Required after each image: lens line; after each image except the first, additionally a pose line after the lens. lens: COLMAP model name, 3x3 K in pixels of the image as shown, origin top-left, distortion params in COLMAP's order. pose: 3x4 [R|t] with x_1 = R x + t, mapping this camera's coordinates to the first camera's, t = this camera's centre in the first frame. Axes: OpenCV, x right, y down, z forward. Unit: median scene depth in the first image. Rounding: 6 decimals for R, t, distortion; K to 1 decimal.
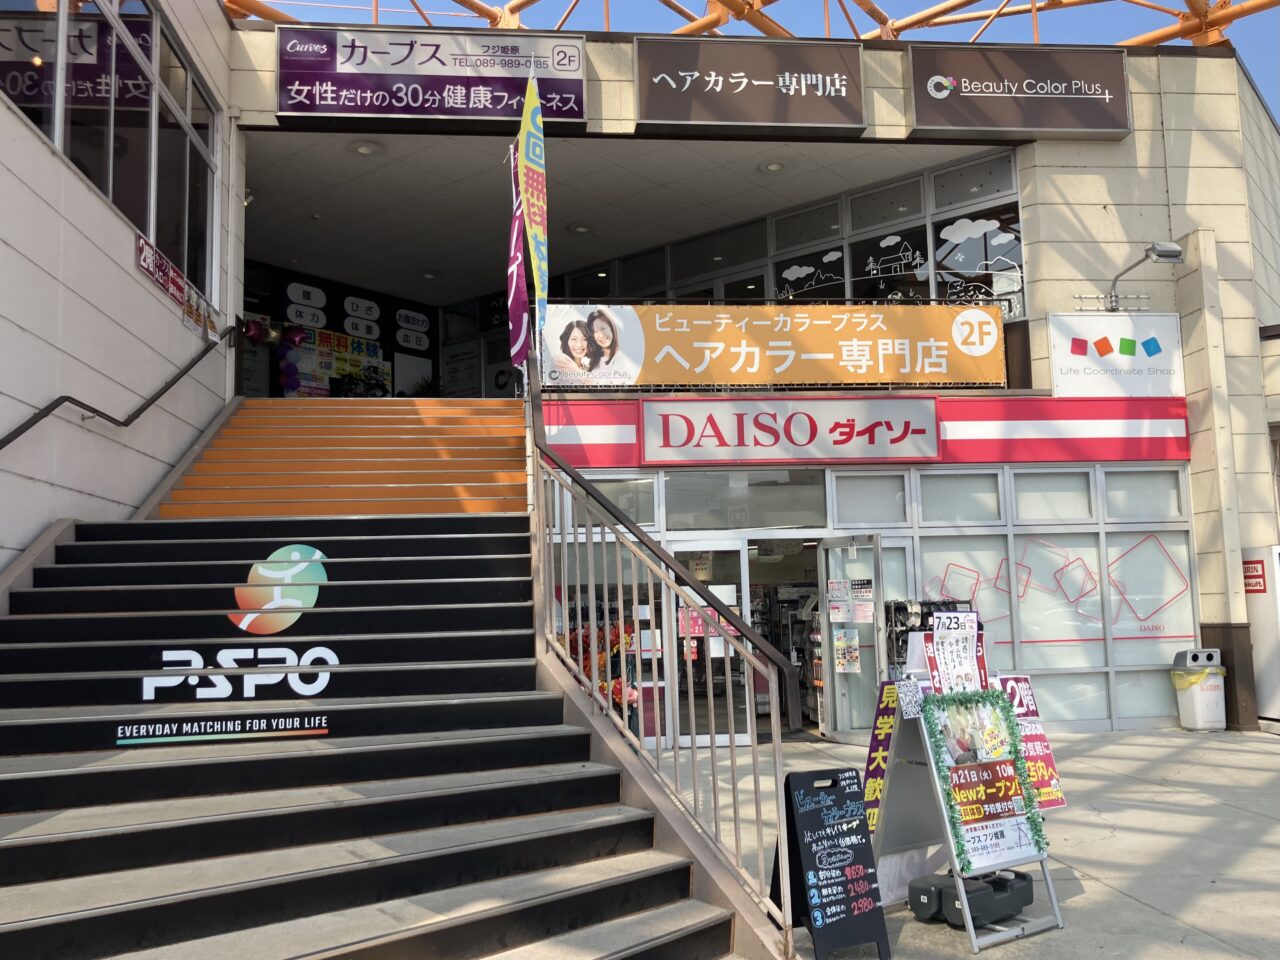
lens RADIAL K [[1072.3, 0, 629.3], [0, 1072.3, 478.9], [0, 0, 1]] dist [0.111816, -0.279004]
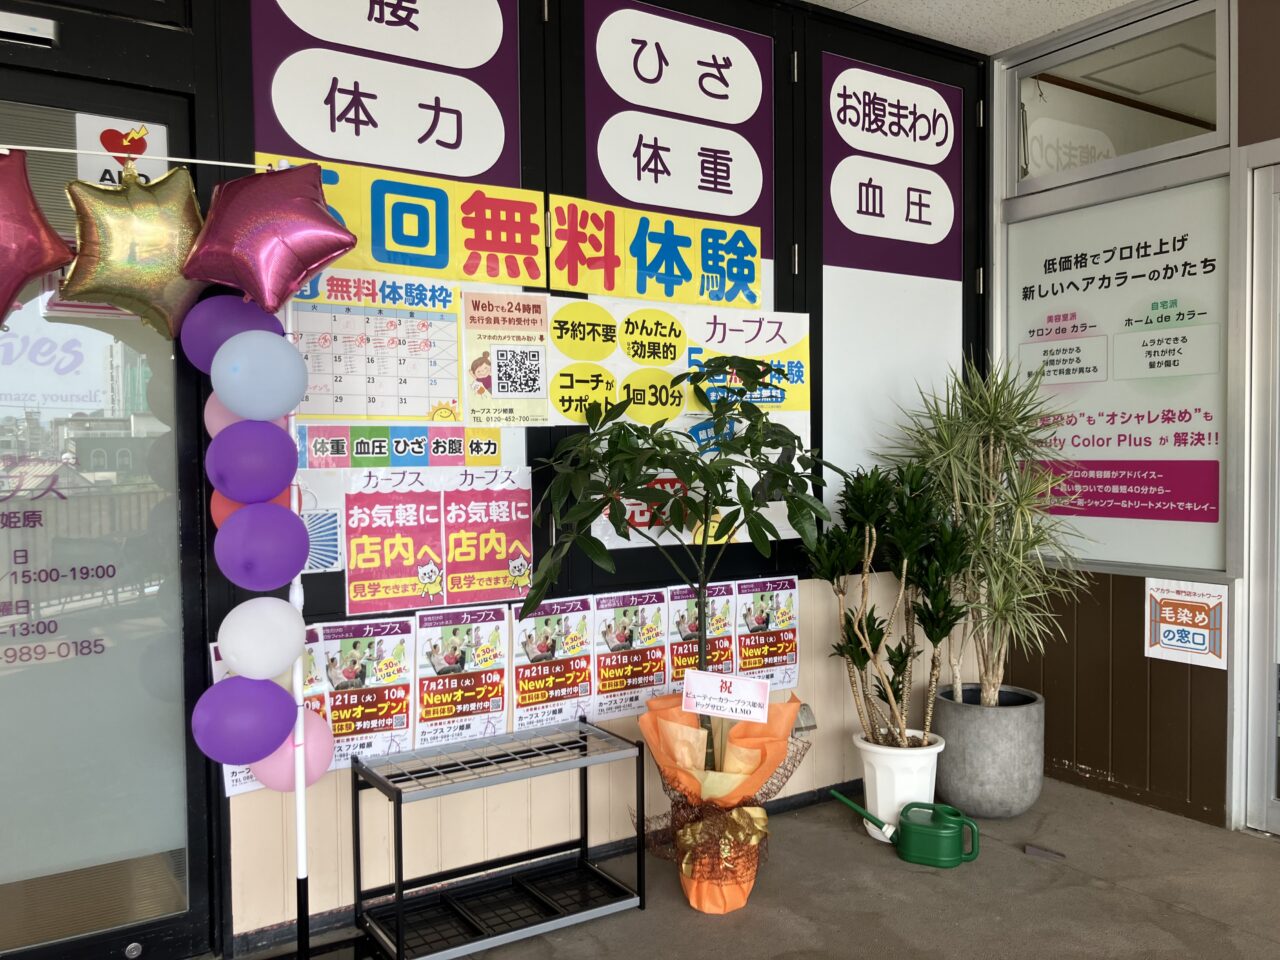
lens RADIAL K [[1072.3, 0, 629.3], [0, 1072.3, 478.9], [0, 0, 1]] dist [0.111816, -0.279004]
pose [[0.955082, 0.021789, -0.295539, -0.194564], [0.020048, 0.990257, 0.137798, -0.108527], [0.295663, -0.137534, 0.945340, 0.791949]]
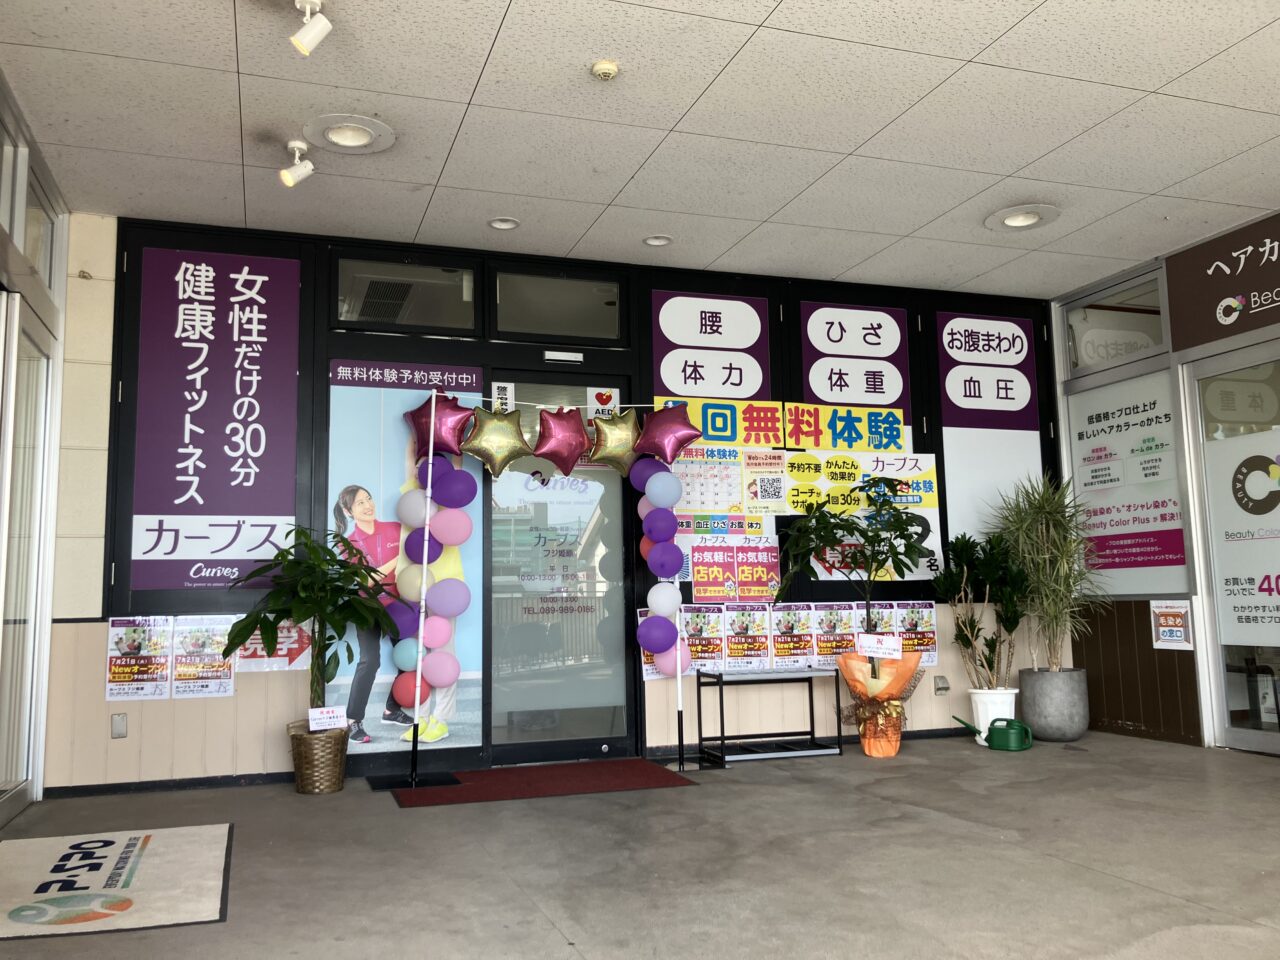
lens RADIAL K [[1072.3, 0, 629.3], [0, 1072.3, 478.9], [0, 0, 1]] dist [0.111816, -0.279004]
pose [[0.854426, -0.052471, -0.516917, -0.112735], [0.056993, 0.998349, -0.007135, -0.105100], [0.516438, -0.023364, 0.856006, 0.609701]]
